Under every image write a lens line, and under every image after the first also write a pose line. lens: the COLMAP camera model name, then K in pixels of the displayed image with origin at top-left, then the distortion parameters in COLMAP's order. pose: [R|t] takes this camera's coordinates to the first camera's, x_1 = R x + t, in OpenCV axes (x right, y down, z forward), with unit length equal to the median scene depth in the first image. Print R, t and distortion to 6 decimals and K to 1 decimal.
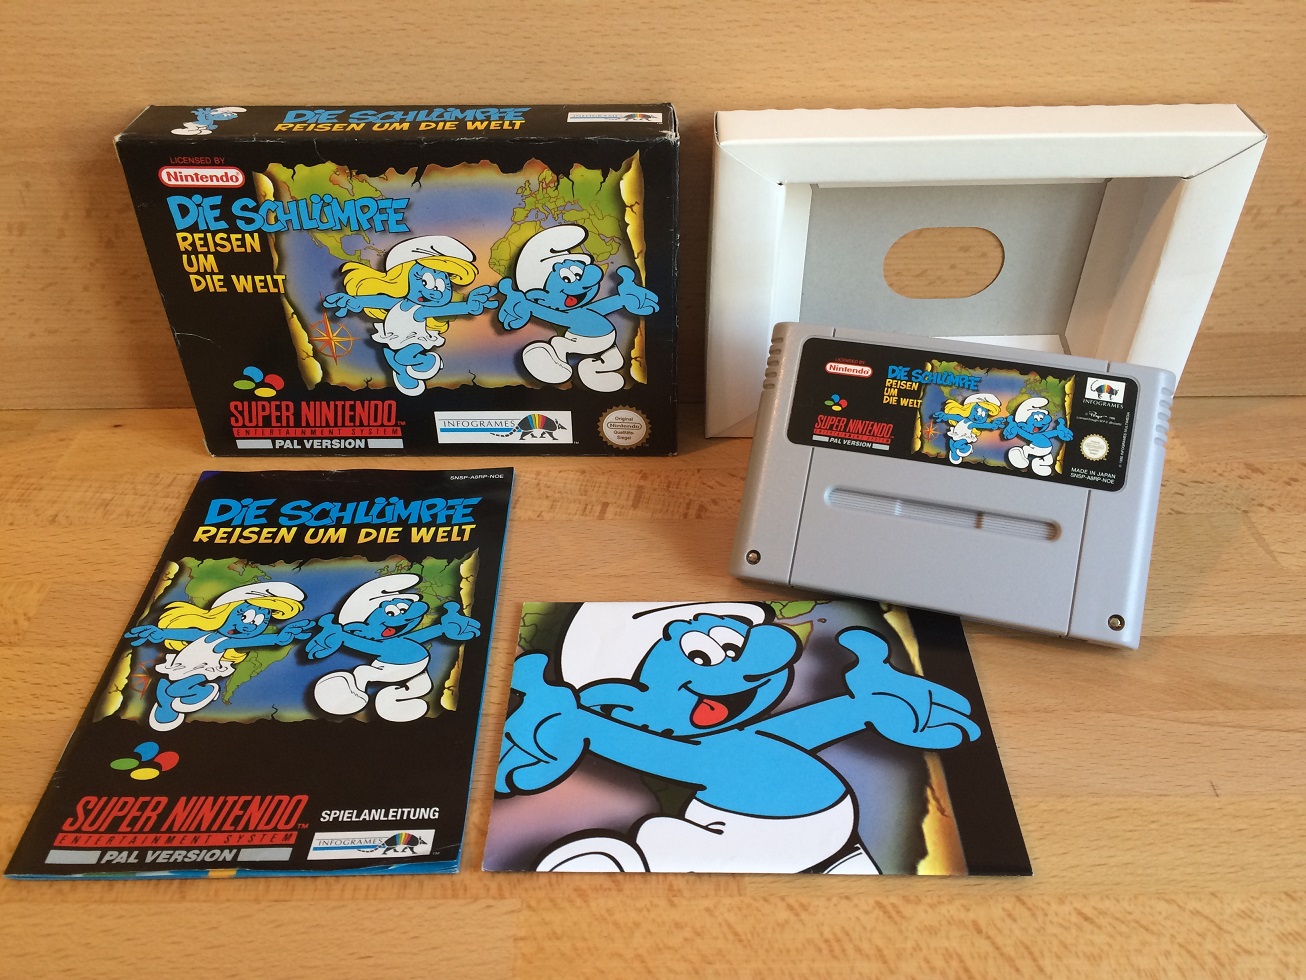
lens RADIAL K [[1118.5, 0, 652.8], [0, 1118.5, 495.6], [0, 0, 1]] dist [0.070647, -0.116935]
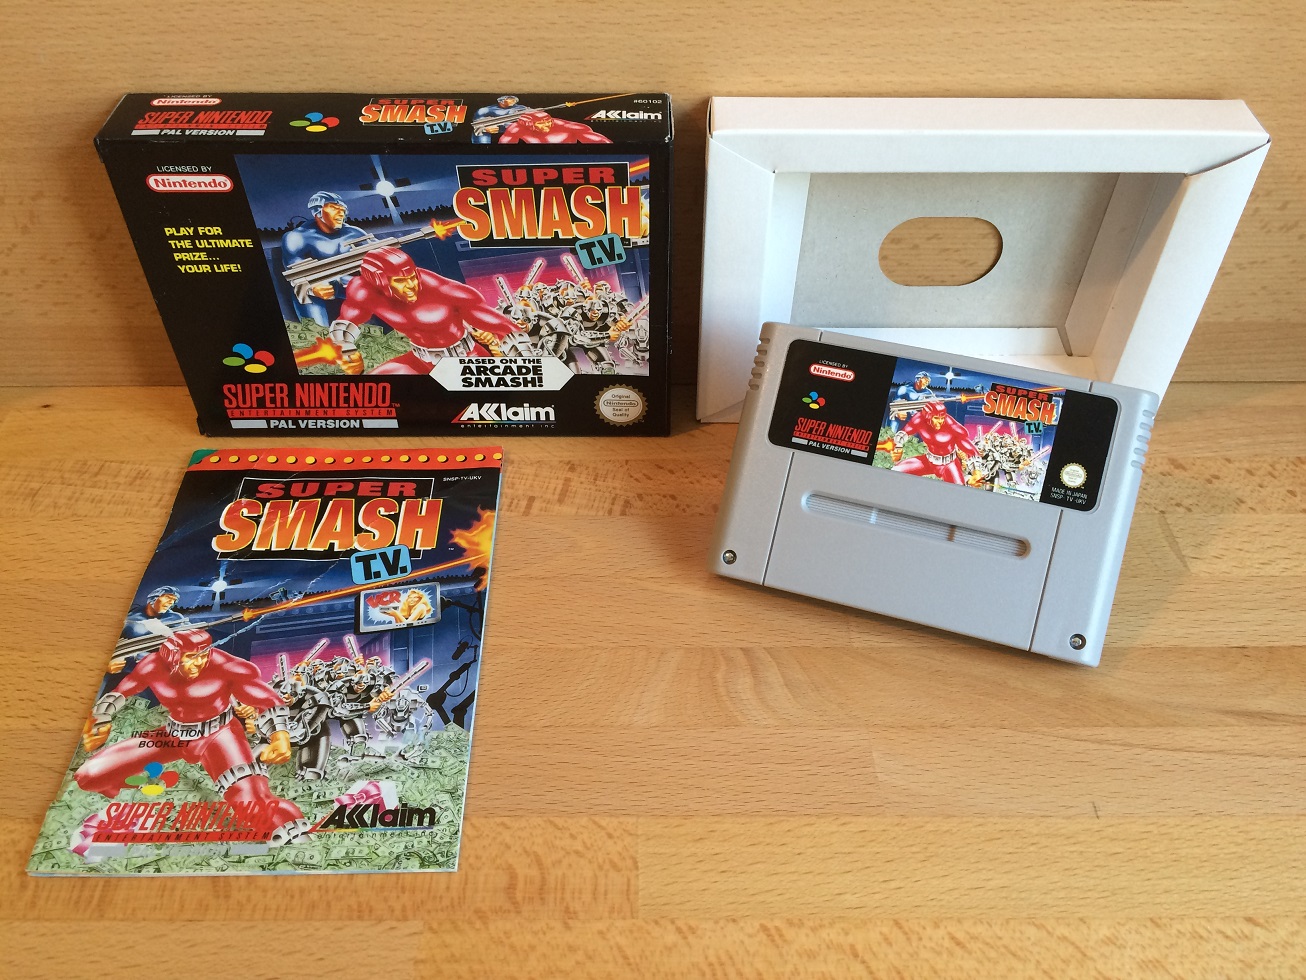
lens RADIAL K [[1124.1, 0, 653.0], [0, 1124.1, 490.0], [0, 0, 1]] dist [0.076336, -0.129007]
pose [[0.999963, 0.006683, 0.005401, 0.088479], [-0.007200, 0.994722, 0.102354, -0.150587], [-0.004688, -0.102389, 0.994733, -0.010112]]
